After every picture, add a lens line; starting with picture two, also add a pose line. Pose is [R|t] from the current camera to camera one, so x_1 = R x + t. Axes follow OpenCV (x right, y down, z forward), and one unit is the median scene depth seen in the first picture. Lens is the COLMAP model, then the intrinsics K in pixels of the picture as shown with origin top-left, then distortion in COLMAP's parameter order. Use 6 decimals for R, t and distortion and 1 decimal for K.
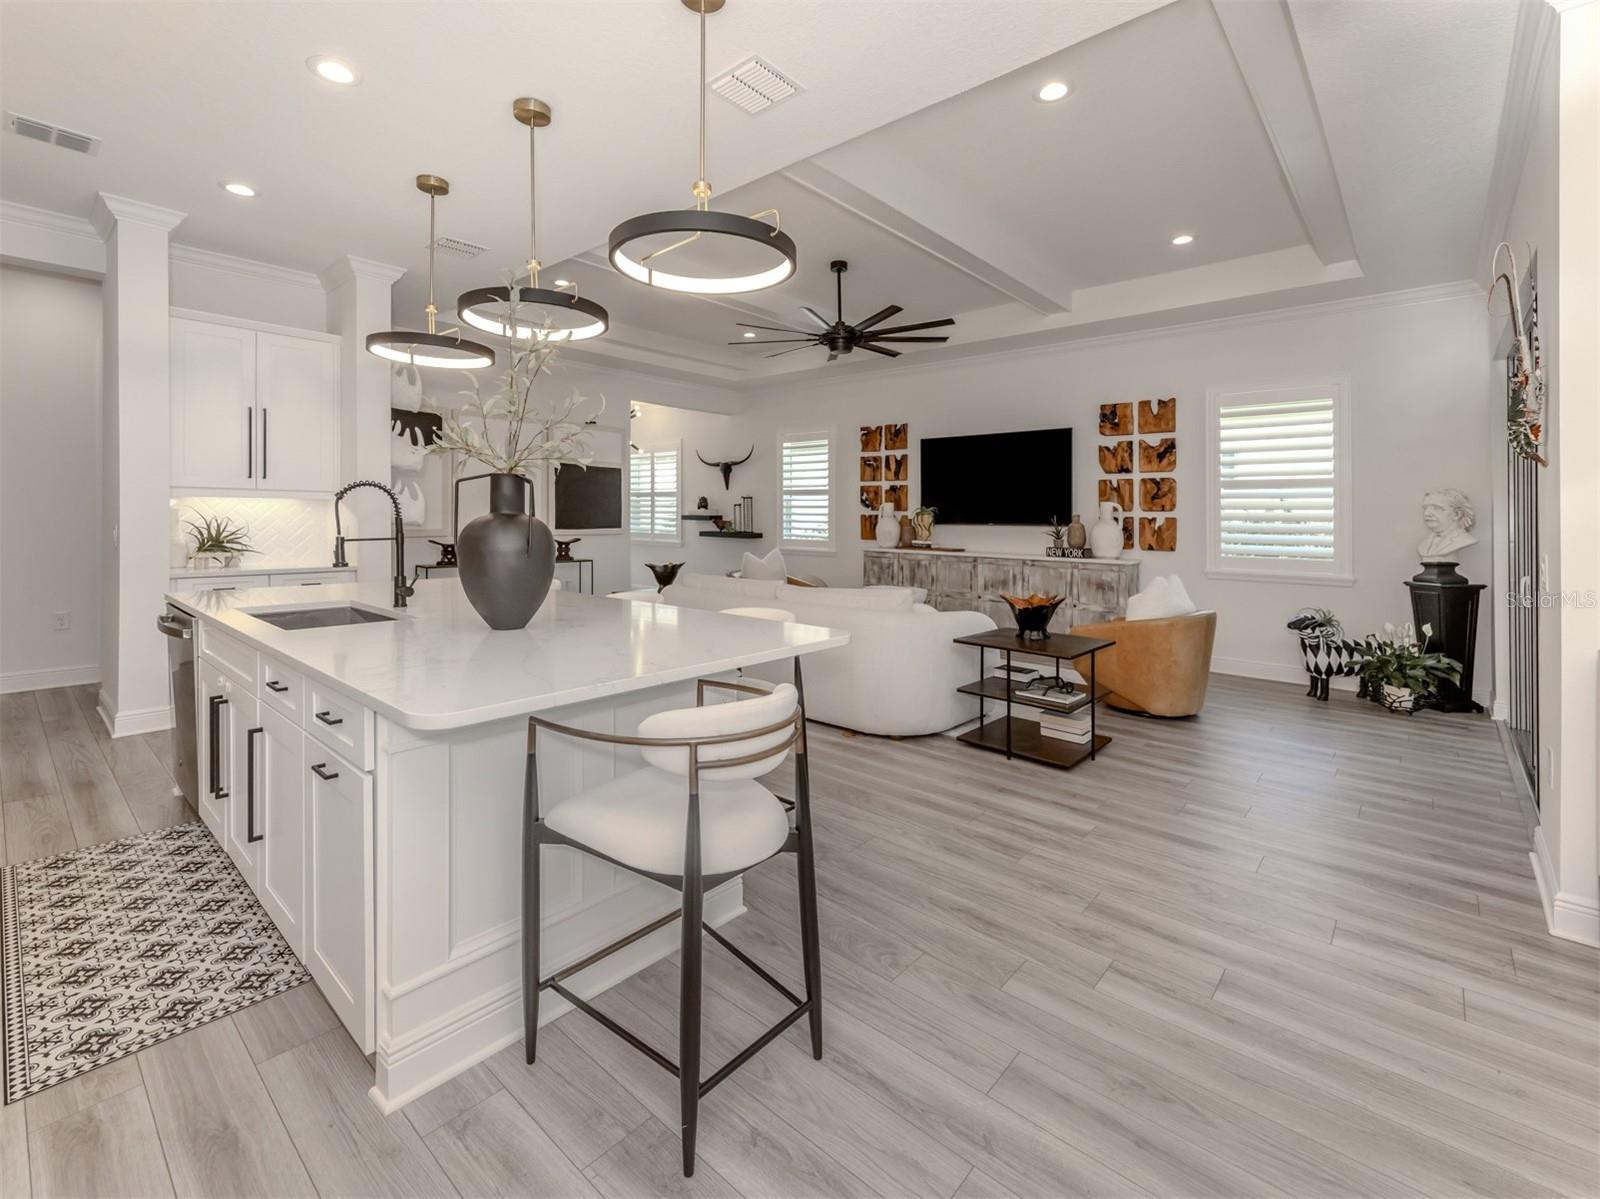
lens RADIAL K [[722.6, 0, 789.0], [0, 722.6, 525.3], [0, 0, 1]] dist [0.001438, -0.000029]
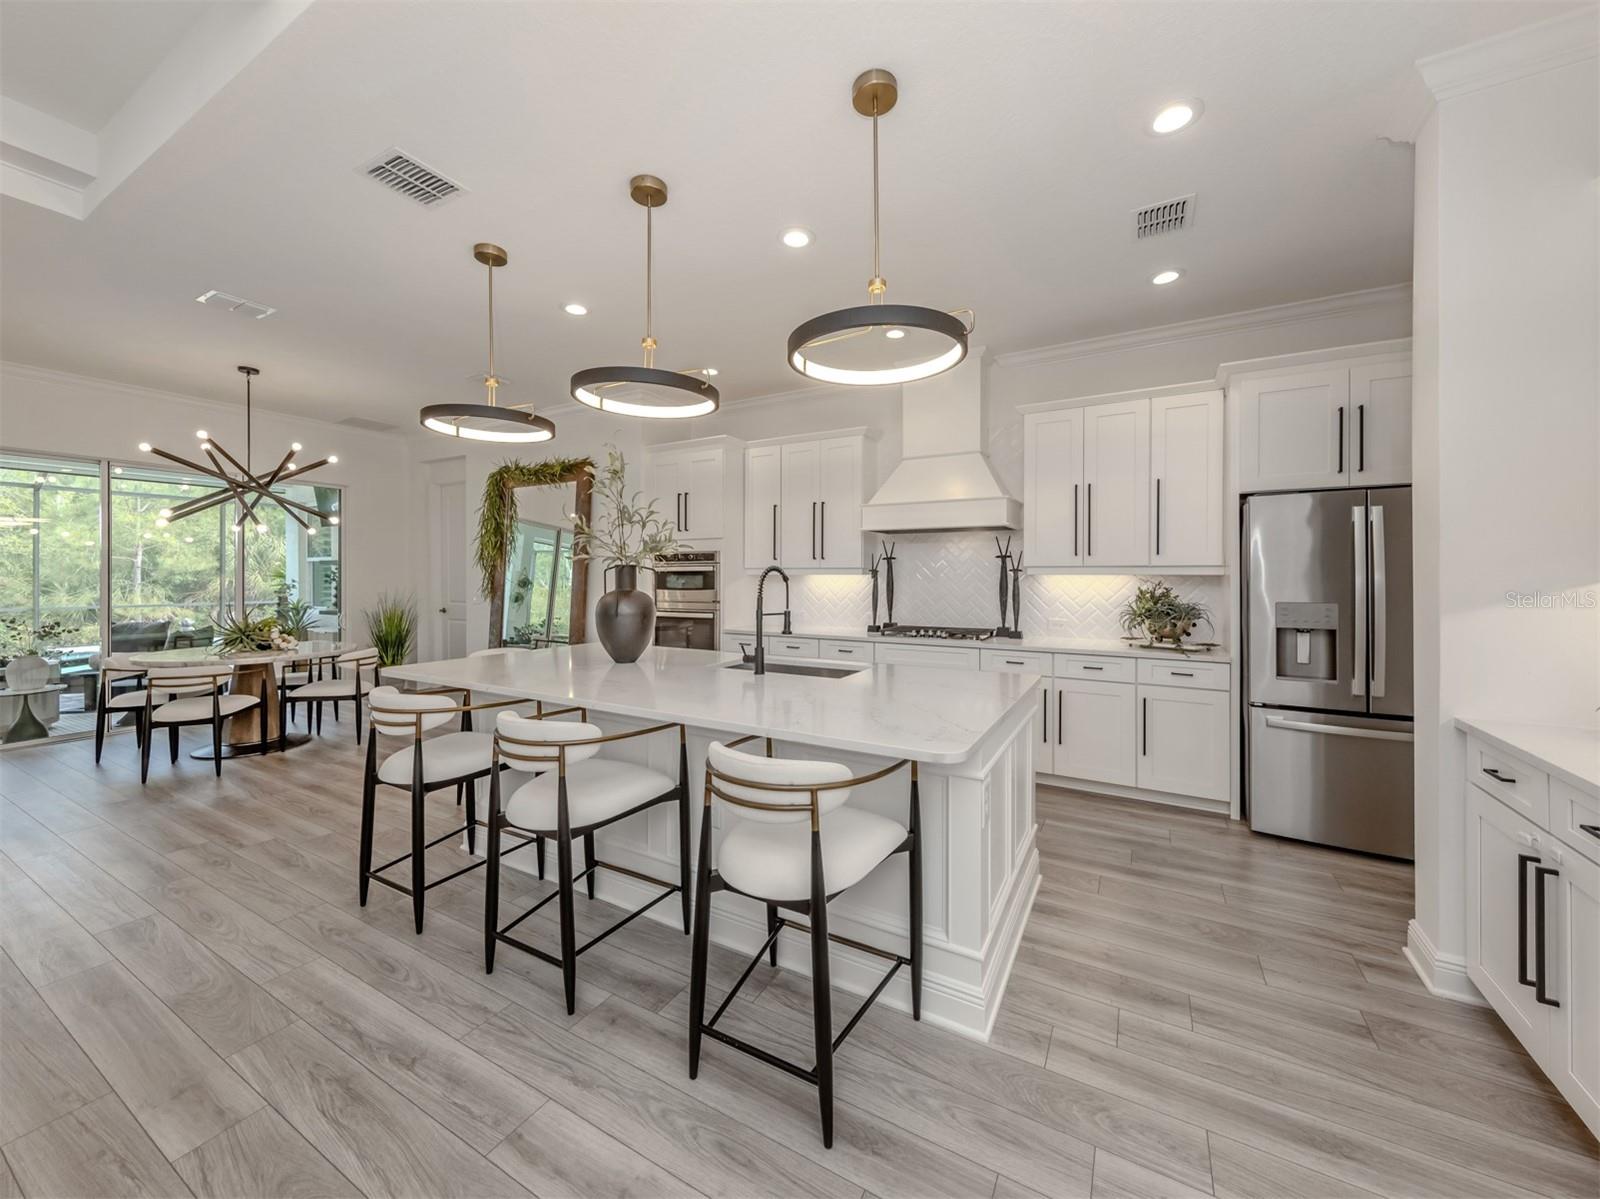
lens RADIAL K [[586.7, 0, 811.1], [0, 586.7, 604.9], [0, 0, 1]] dist [-0.002269, -0.000272]
pose [[-0.973060, -0.000119, -0.230554, -0.172326], [-0.014660, 0.998008, 0.061358, -0.024274], [0.230087, 0.063085, -0.971123, 0.823608]]
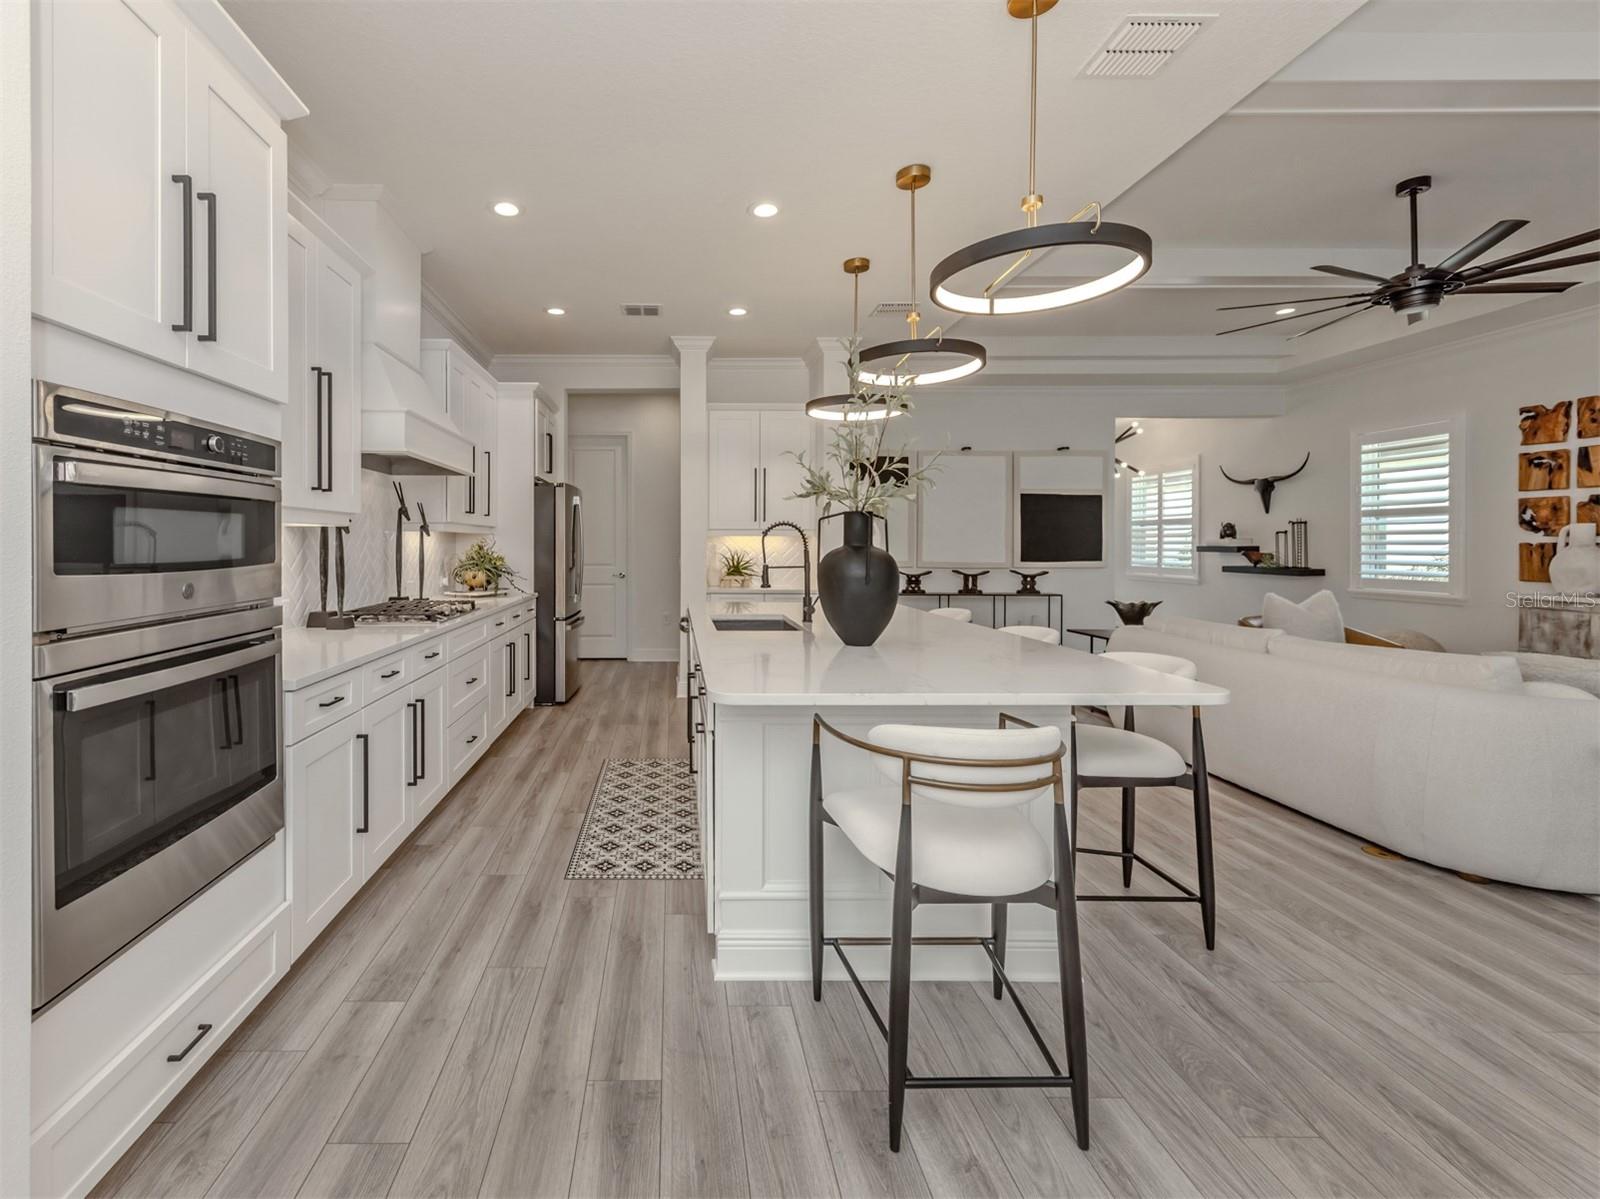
lens RADIAL K [[706.5, 0, 665.1], [0, 706.5, 560.1], [0, 0, 1]] dist [0.002017, -0.000136]
pose [[0.659584, 0.005822, -0.751608, 0.091498], [-0.003799, 0.999983, 0.004412, 0.000977], [0.751621, -0.000055, 0.659595, 0.007756]]
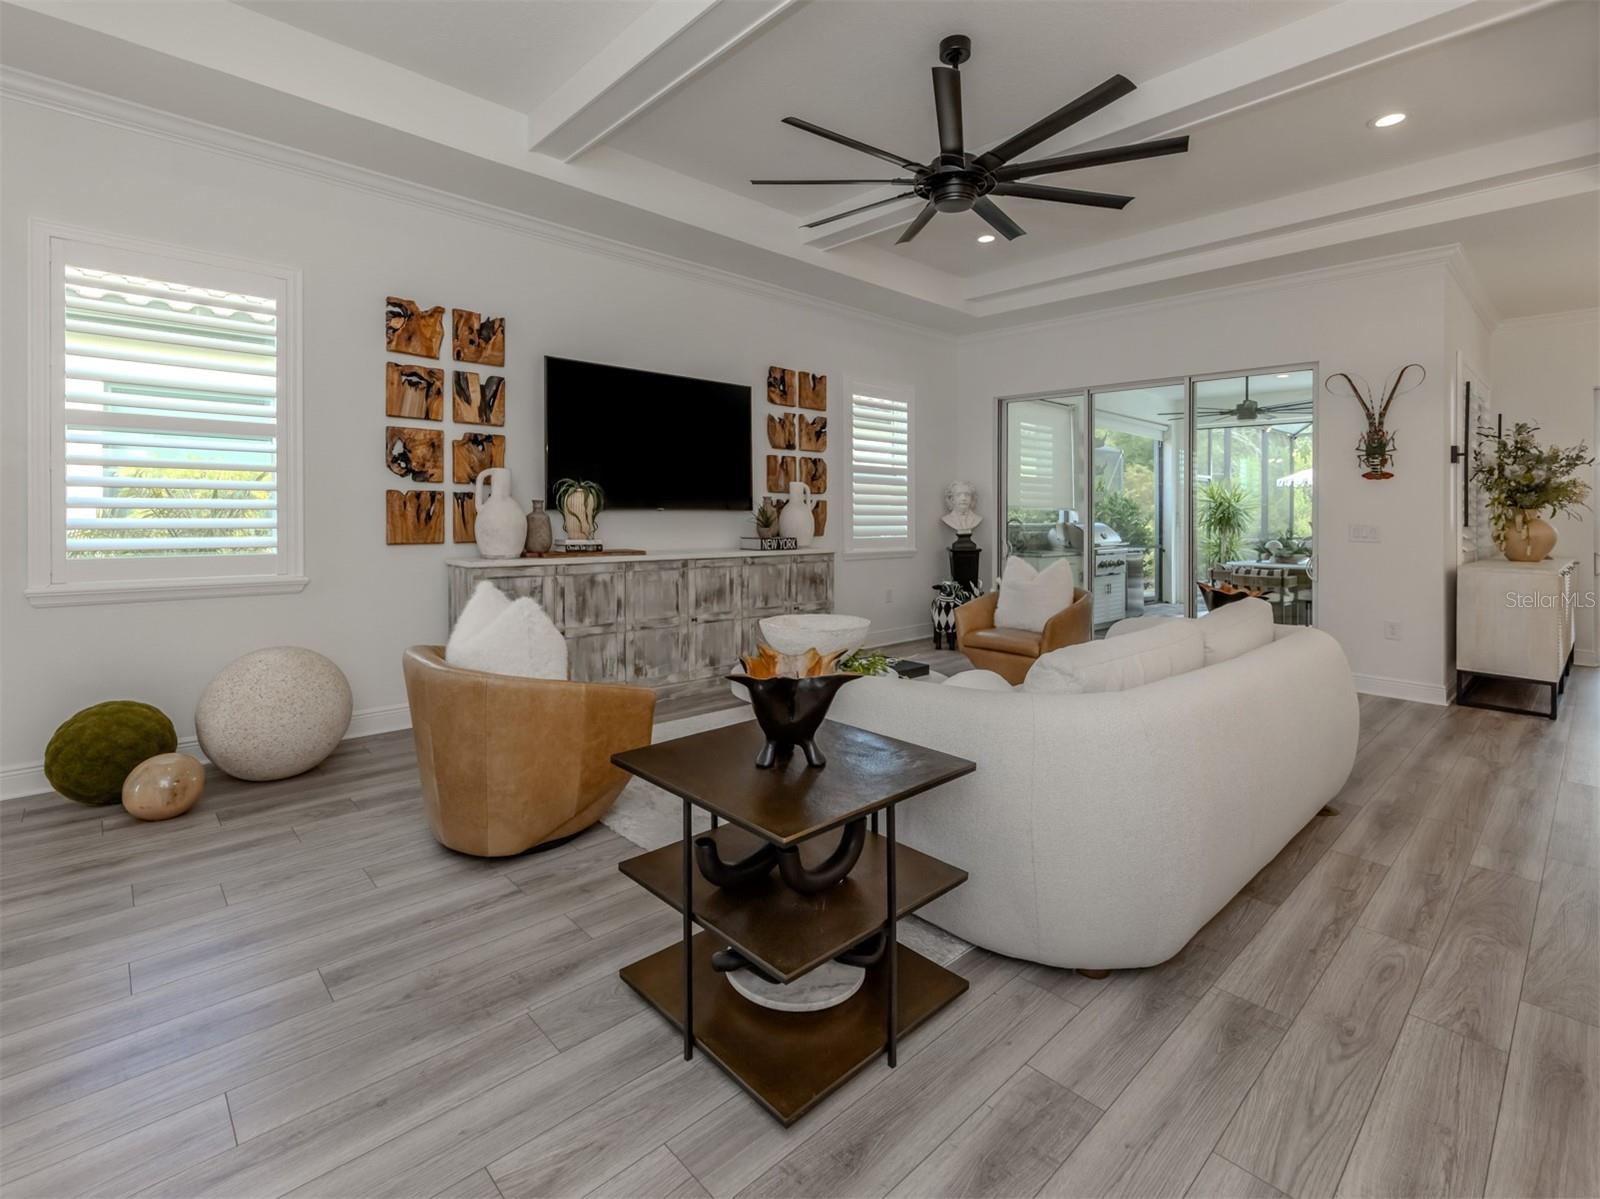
lens RADIAL K [[749.2, 0, 784.0], [0, 749.2, 493.8], [0, 0, 1]] dist [0.015224, -0.001263]
pose [[0.101209, 0.009413, 0.994821, -0.438539], [0.001748, 0.999952, -0.009639, -0.009569], [-0.994864, 0.002715, 0.101188, 0.906932]]
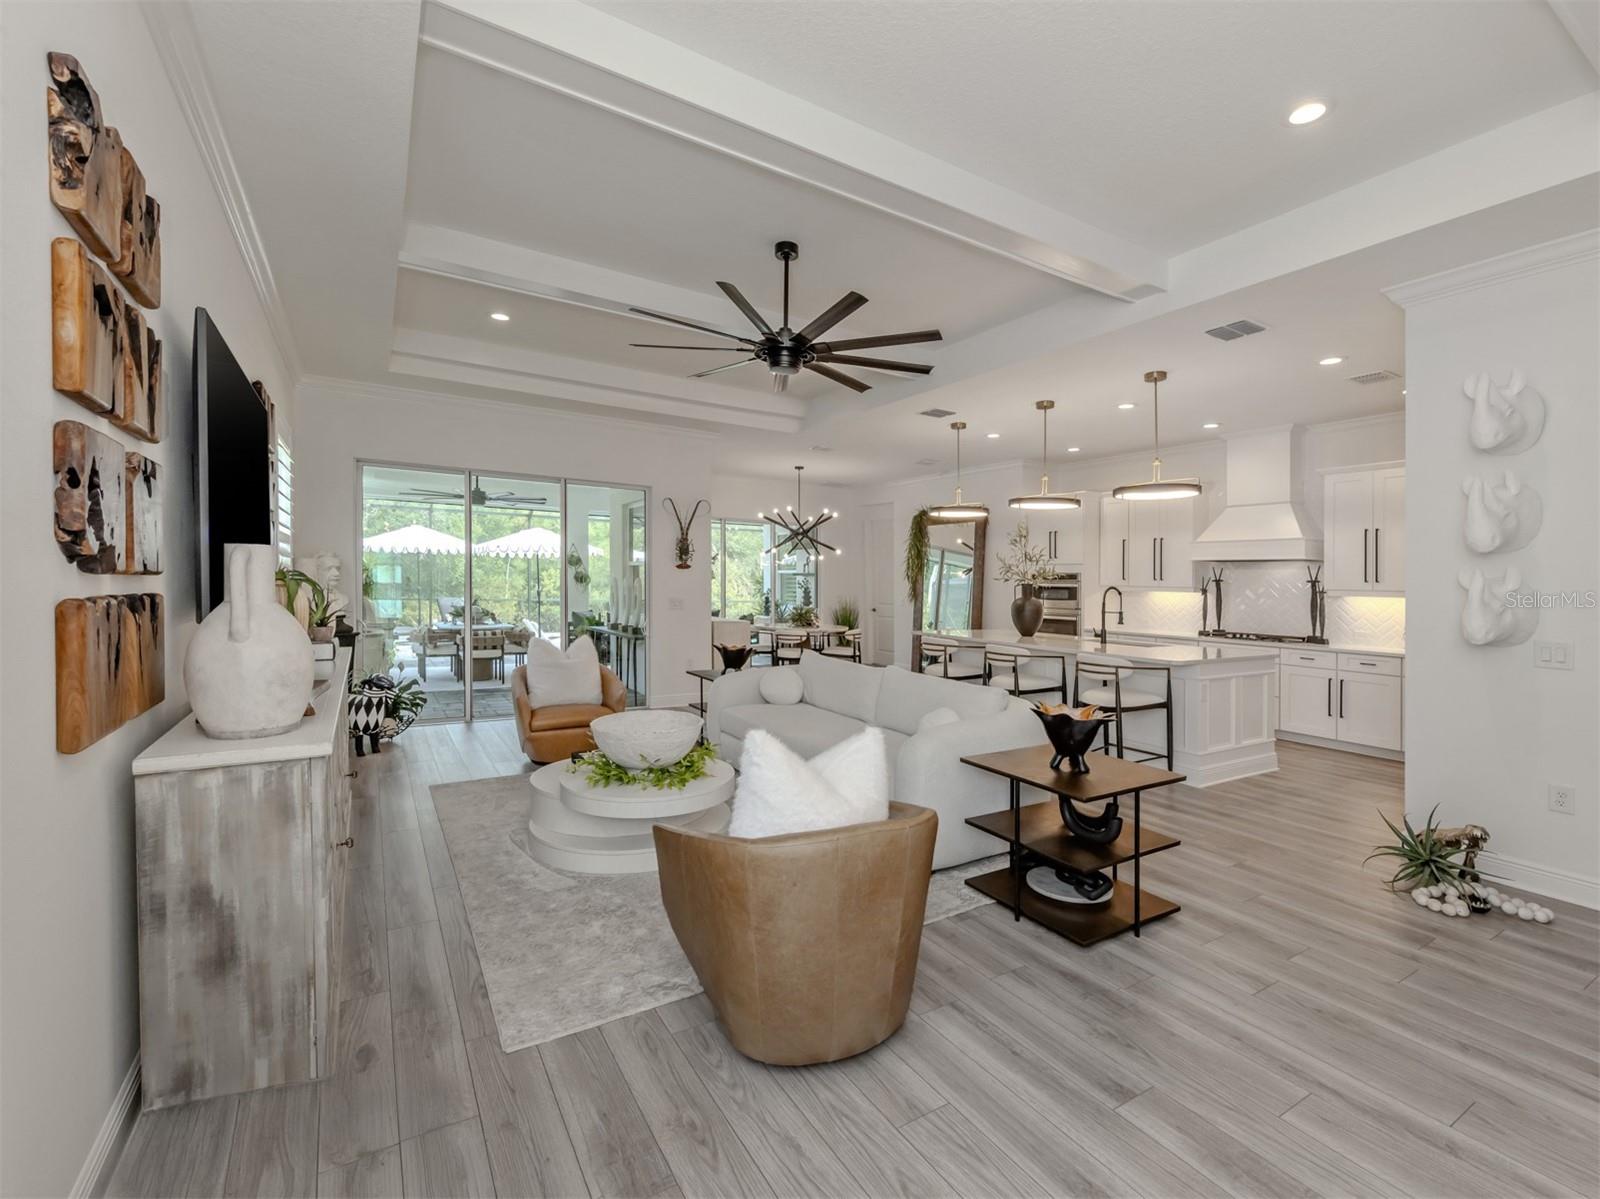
lens RADIAL K [[711.3, 0, 795.1], [0, 711.3, 549.5], [0, 0, 1]] dist [0.001782, 0.000368]
pose [[-0.954736, -0.020041, 0.296779, -0.120601], [-0.030107, 0.999115, -0.029385, -0.034183], [-0.295927, -0.036990, -0.954494, 1.429062]]
